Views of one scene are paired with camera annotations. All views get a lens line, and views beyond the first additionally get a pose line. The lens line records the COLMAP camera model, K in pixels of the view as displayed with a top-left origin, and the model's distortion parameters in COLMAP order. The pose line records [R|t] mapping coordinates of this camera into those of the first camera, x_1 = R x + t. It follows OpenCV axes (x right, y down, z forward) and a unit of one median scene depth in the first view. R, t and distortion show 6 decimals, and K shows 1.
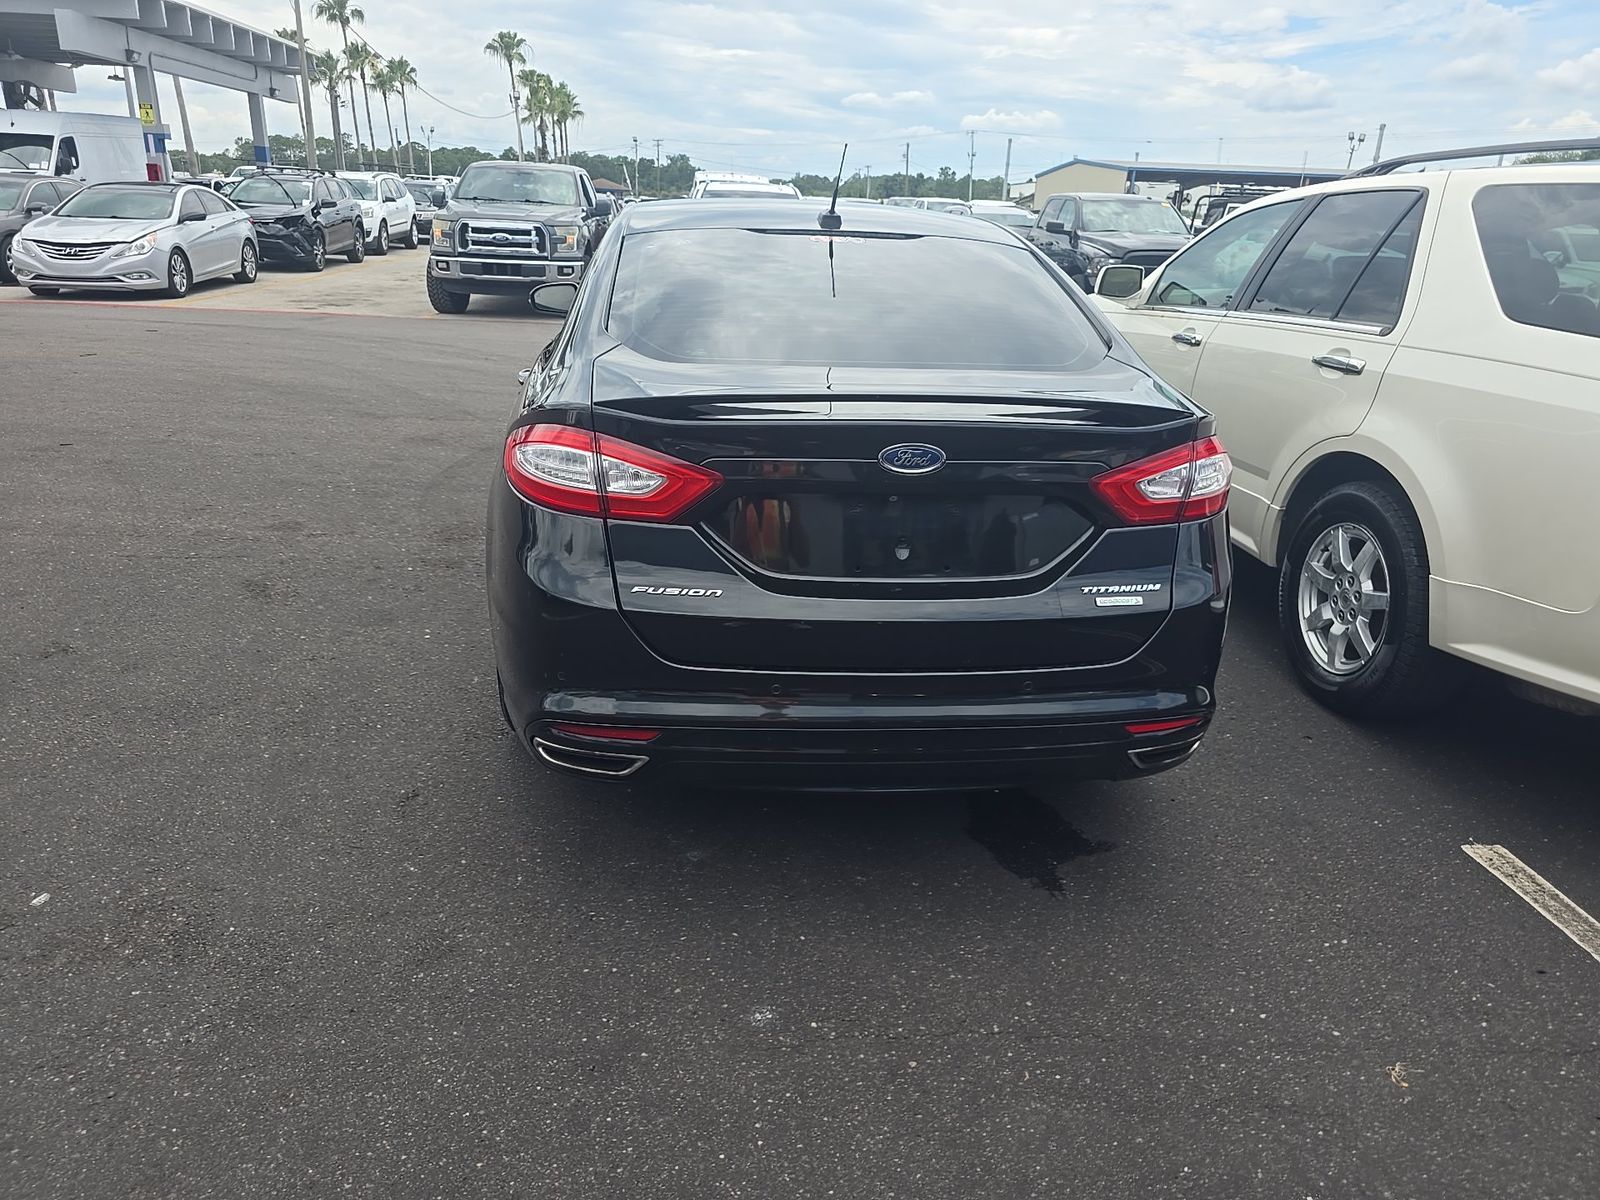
lens RADIAL K [[1062.8, 0, 800.0], [0, 1062.8, 600.0], [0, 0, 1]] dist [0.036605, -0.028860]
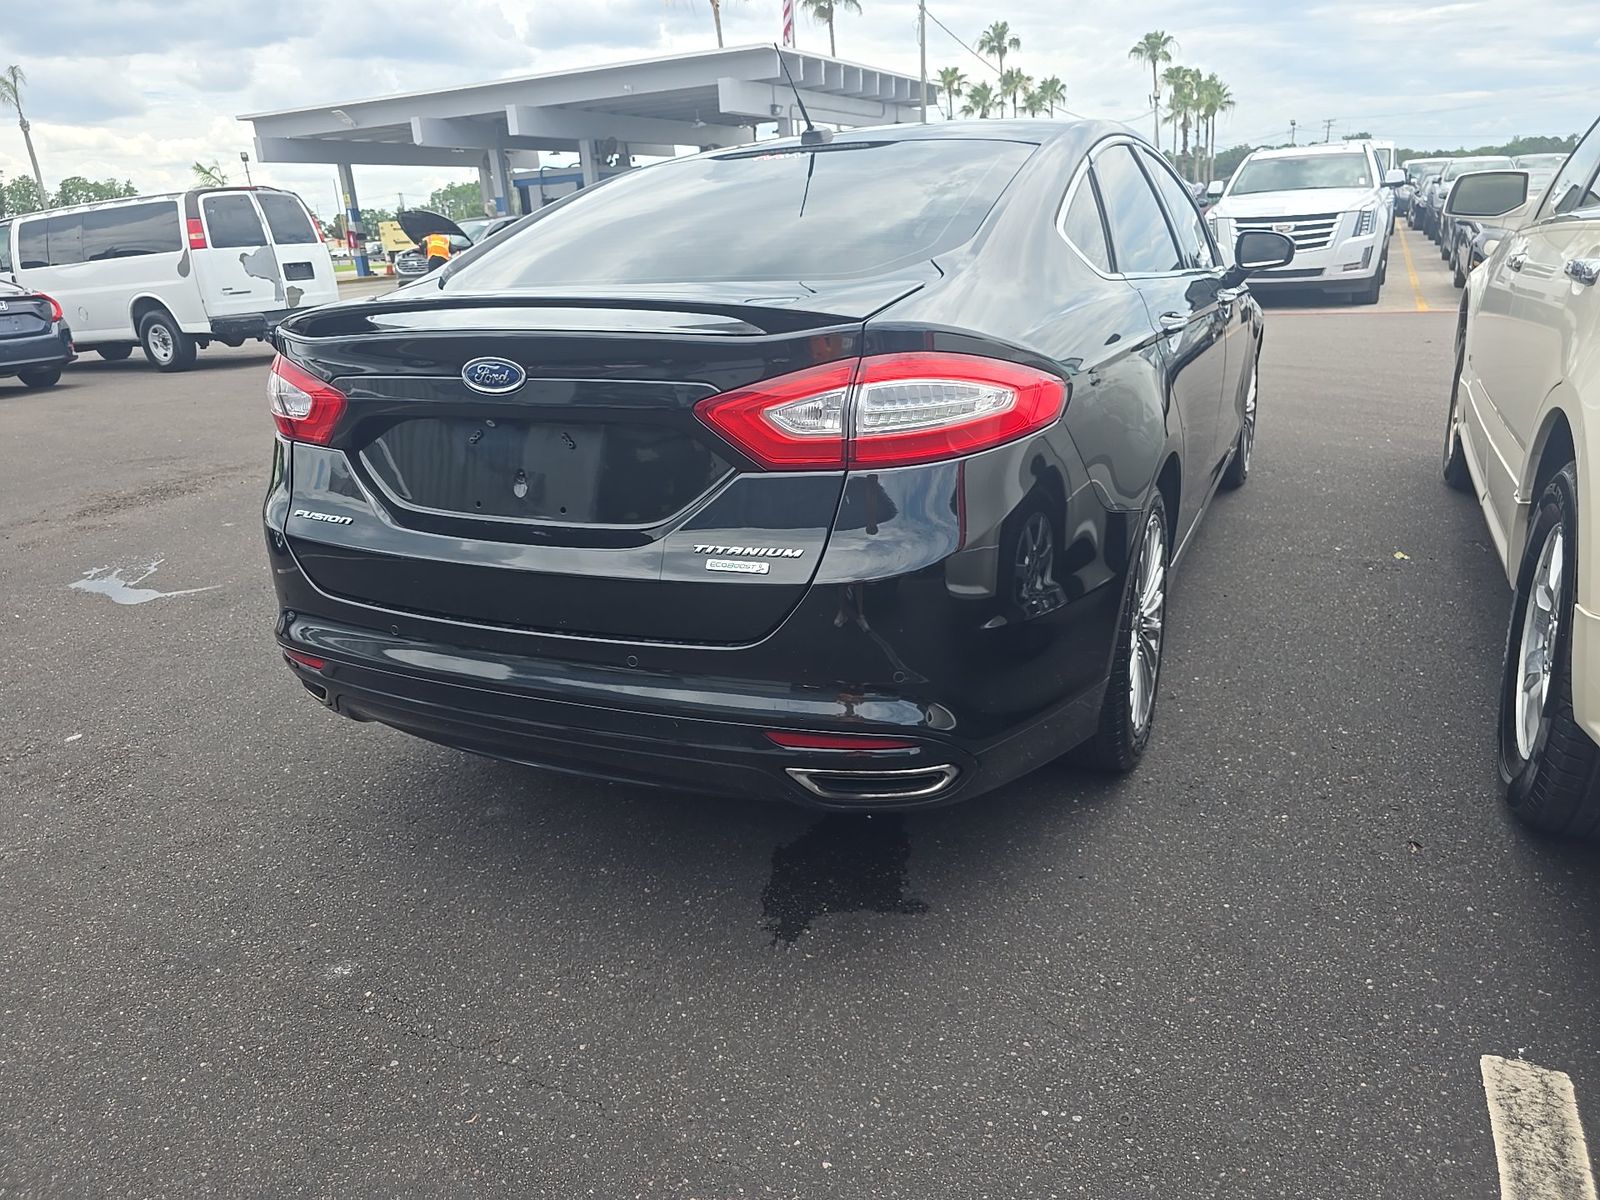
lens RADIAL K [[1062.8, 0, 800.0], [0, 1062.8, 600.0], [0, 0, 1]] dist [0.036605, -0.028860]
pose [[0.851224, 0.093360, -0.516432, 0.318434], [-0.096122, 0.995138, 0.021465, 0.002053], [0.515925, 0.031369, 0.856059, 0.162135]]
